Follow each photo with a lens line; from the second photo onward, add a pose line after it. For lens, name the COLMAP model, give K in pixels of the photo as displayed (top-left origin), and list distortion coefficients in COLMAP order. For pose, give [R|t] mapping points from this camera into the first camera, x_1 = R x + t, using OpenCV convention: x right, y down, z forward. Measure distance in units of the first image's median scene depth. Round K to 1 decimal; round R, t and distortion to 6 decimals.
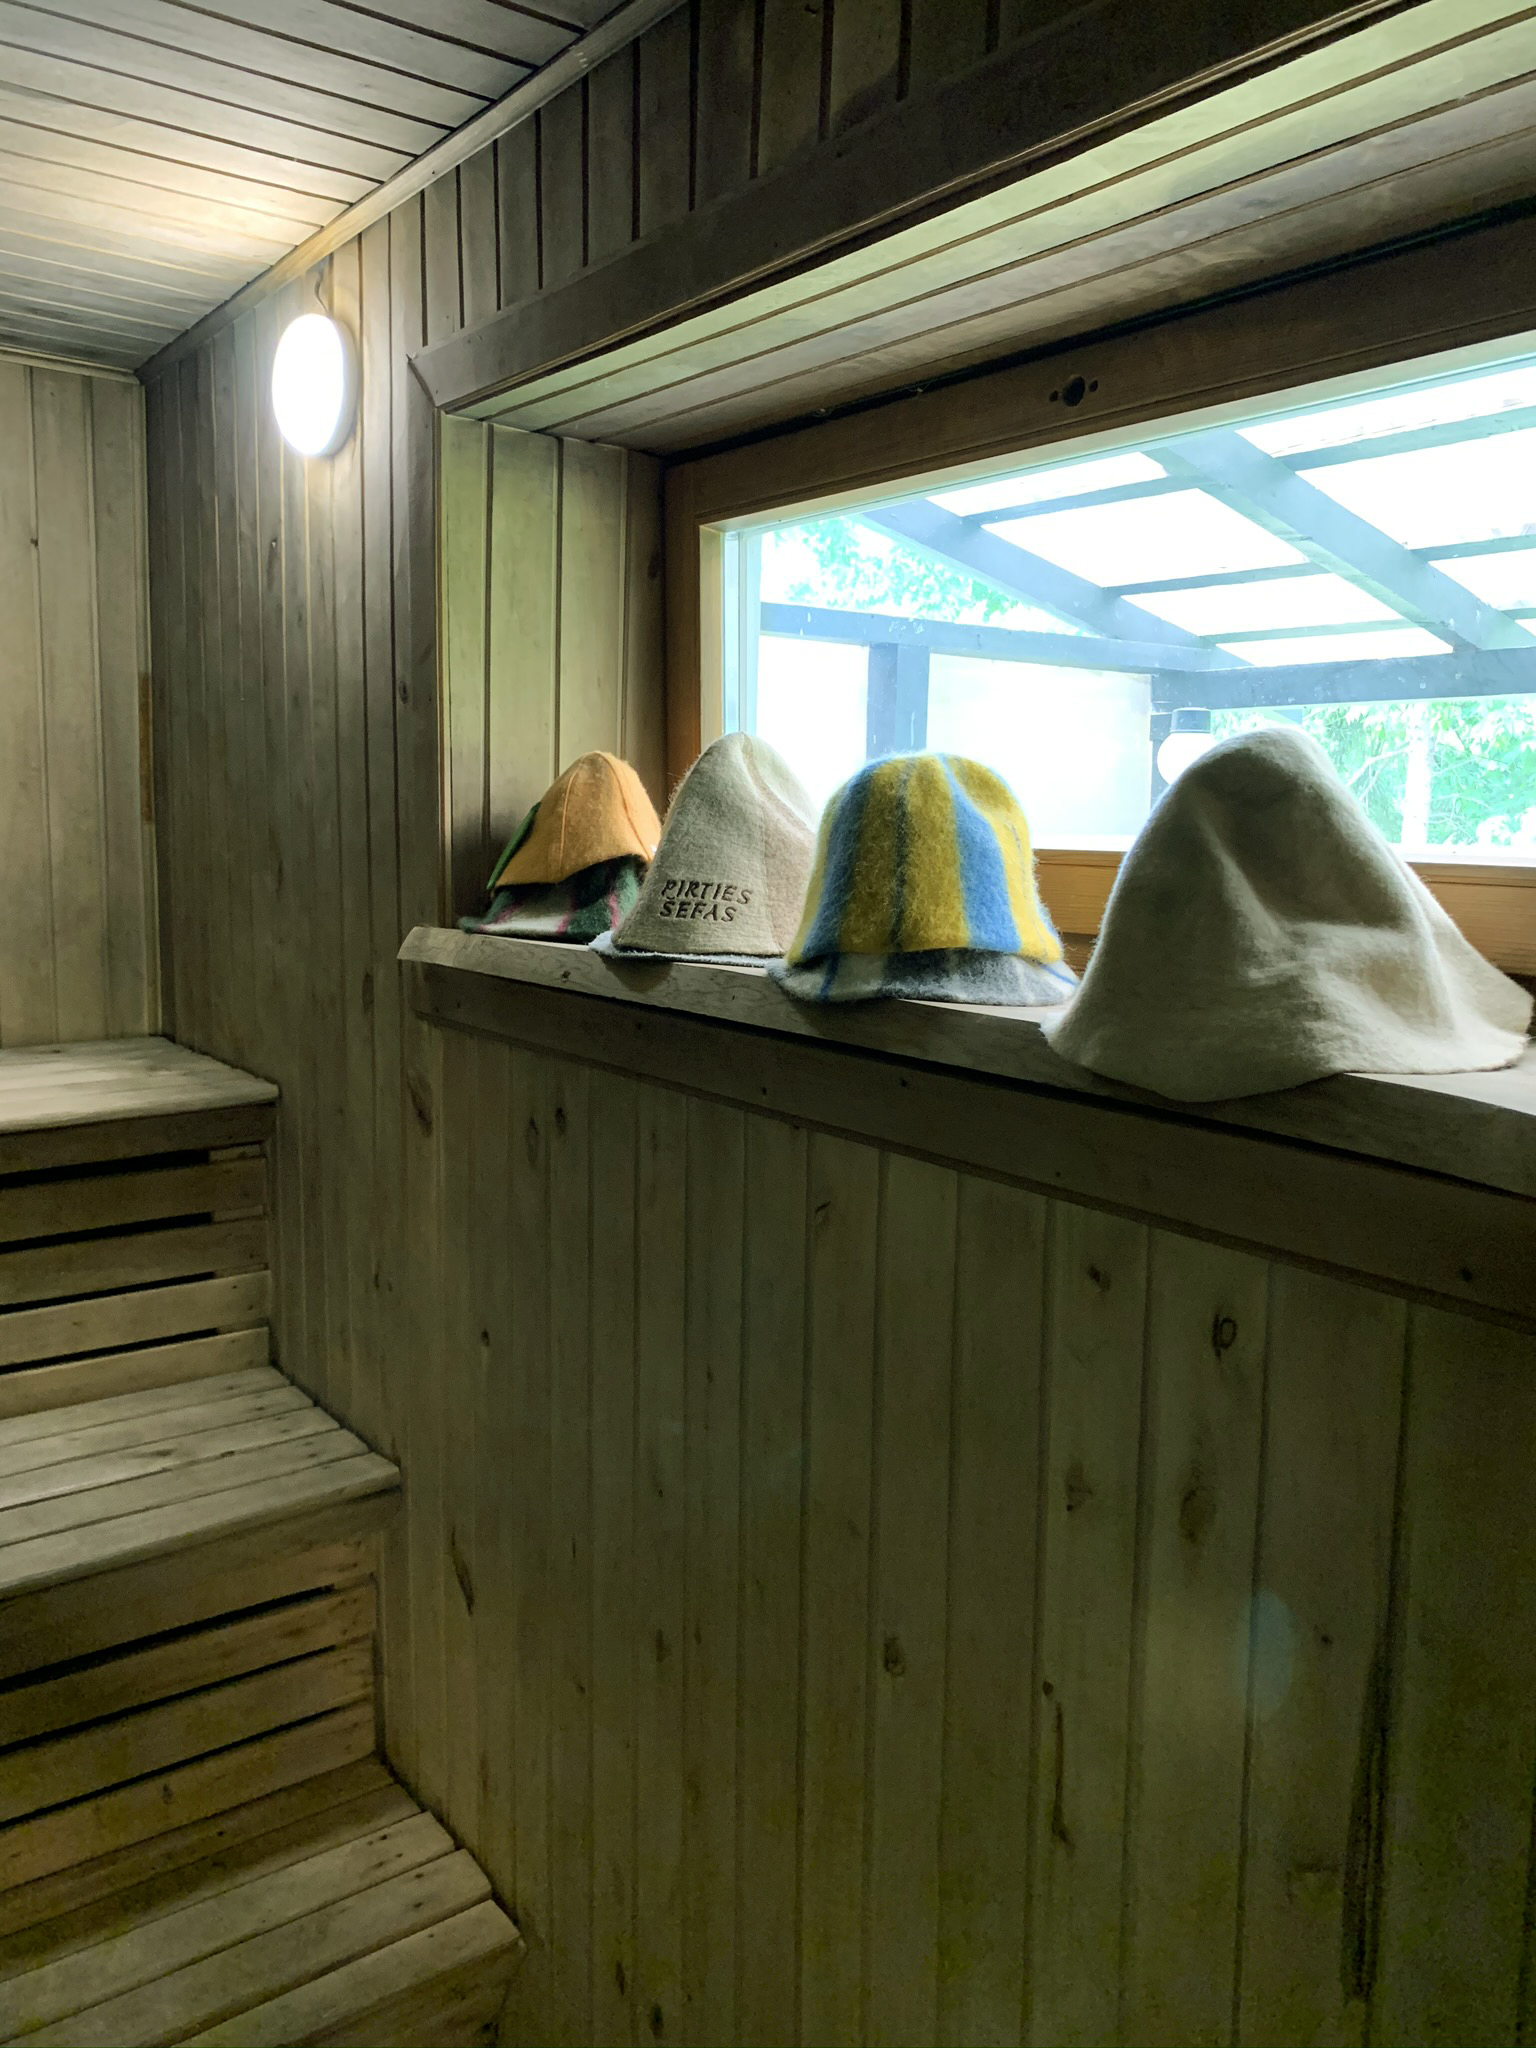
lens RADIAL K [[1599.2, 0, 761.7], [0, 1599.2, 1021.3], [0, 0, 1]] dist [0.006122, 0.016563]
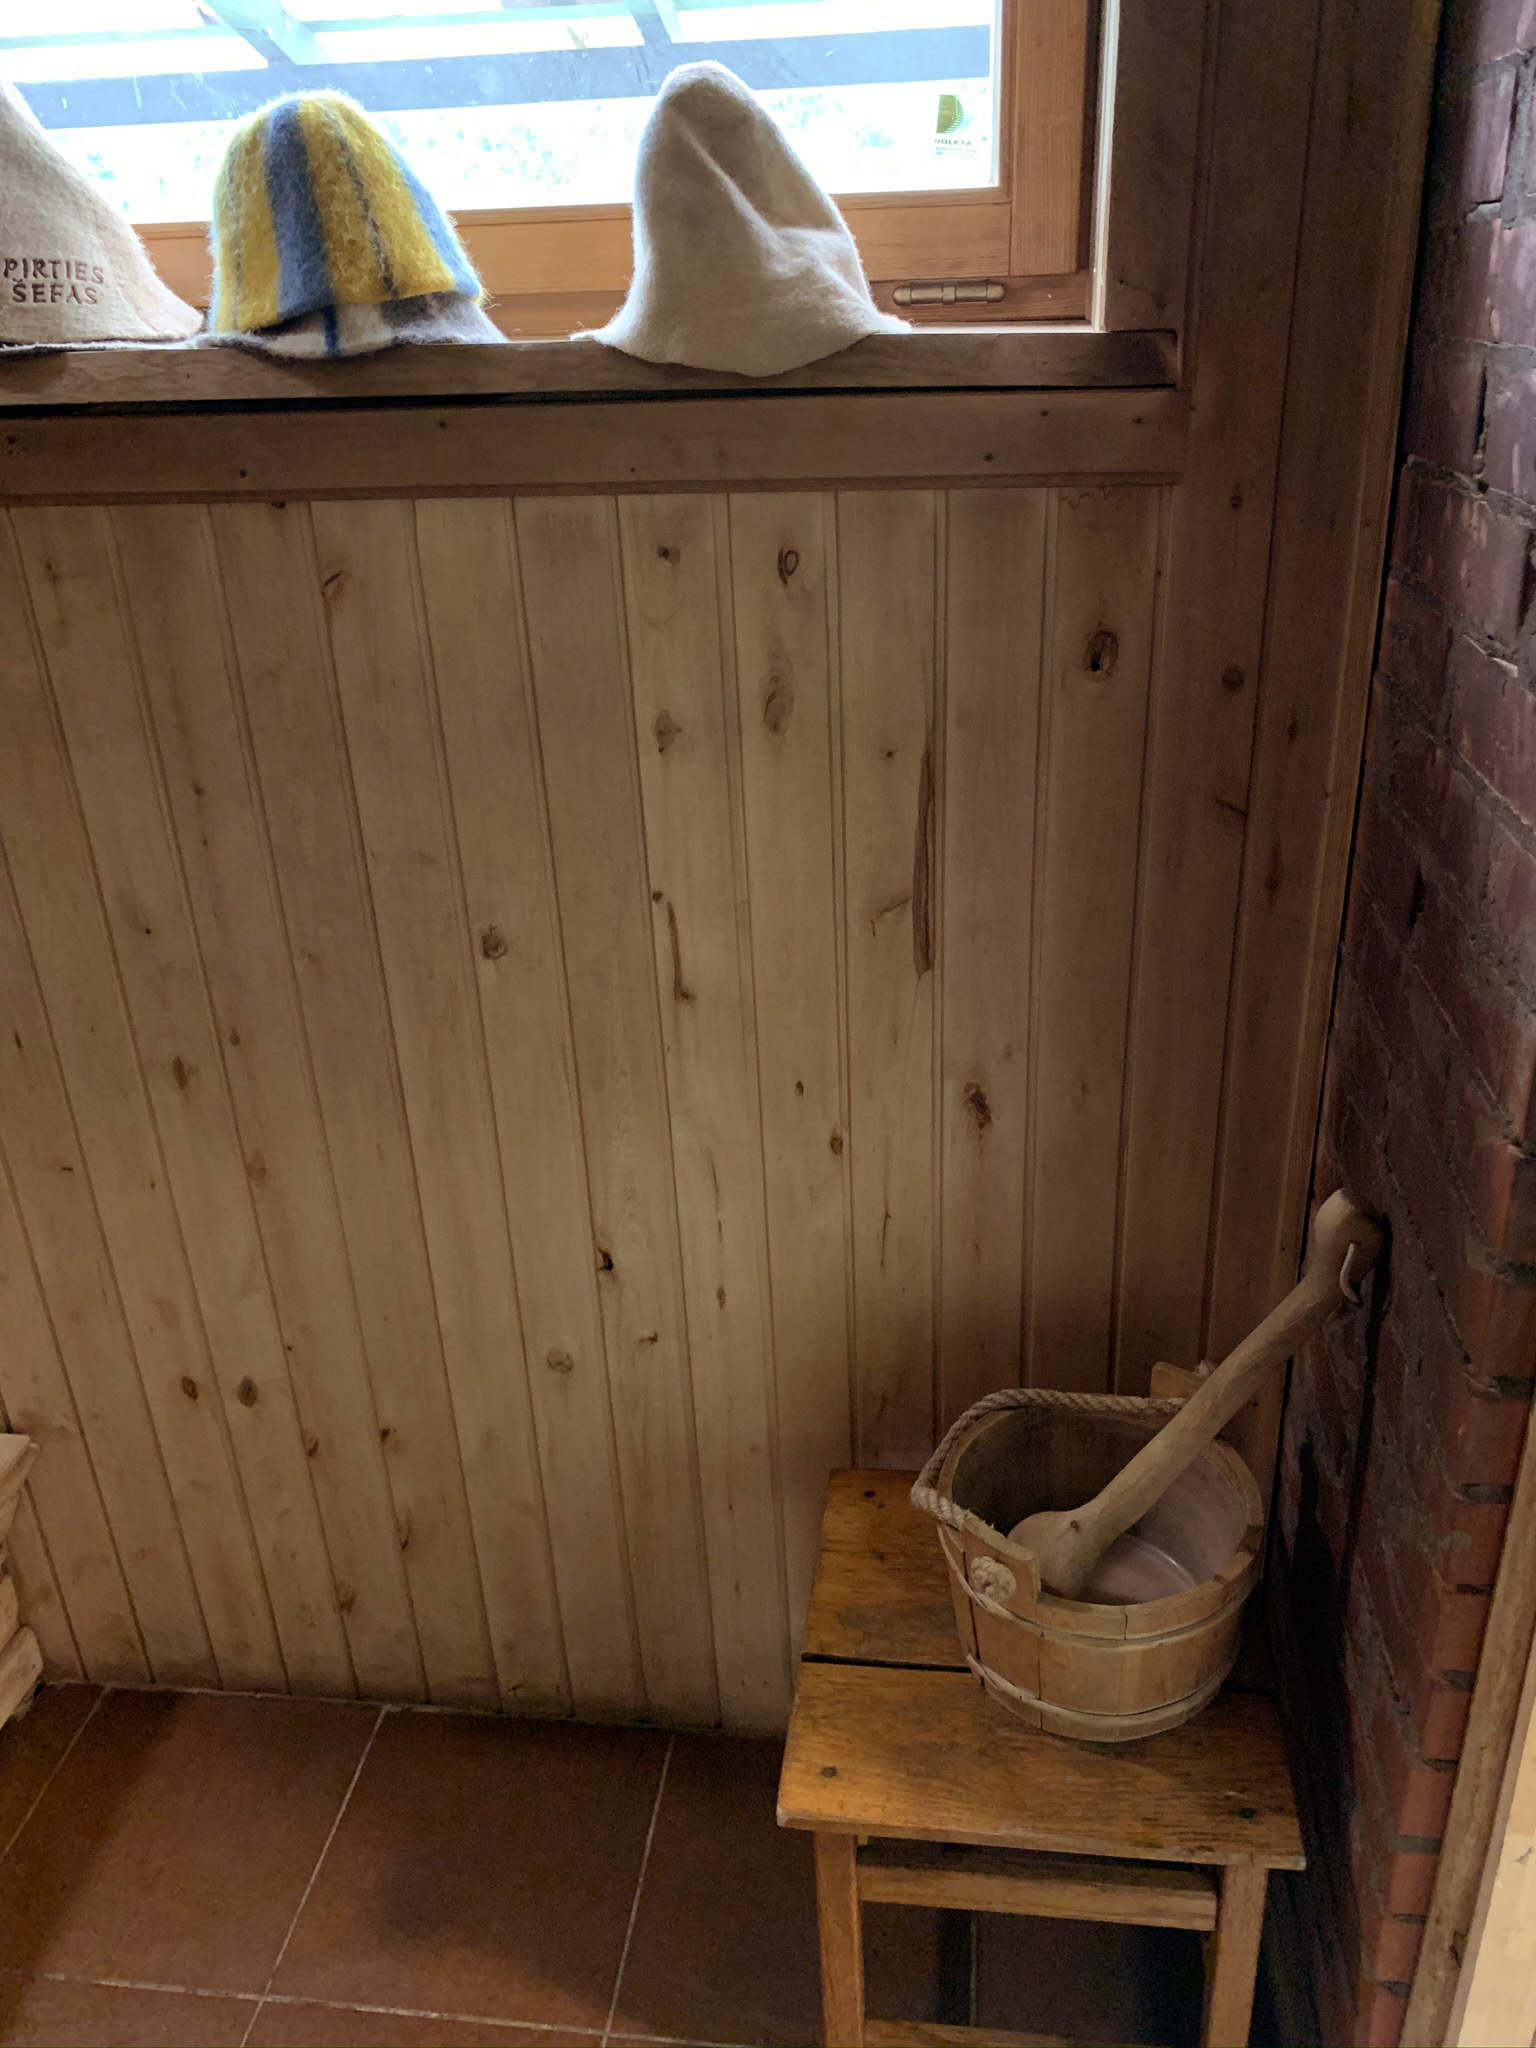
lens RADIAL K [[1599.2, 0, 770.5], [0, 1599.2, 1023.9], [0, 0, 1]] dist [0.006122, 0.016563]
pose [[0.687849, -0.340678, 0.640939, -0.495969], [0.142251, 0.929160, 0.341213, 0.064022], [-0.711779, -0.143529, 0.687583, 0.017930]]
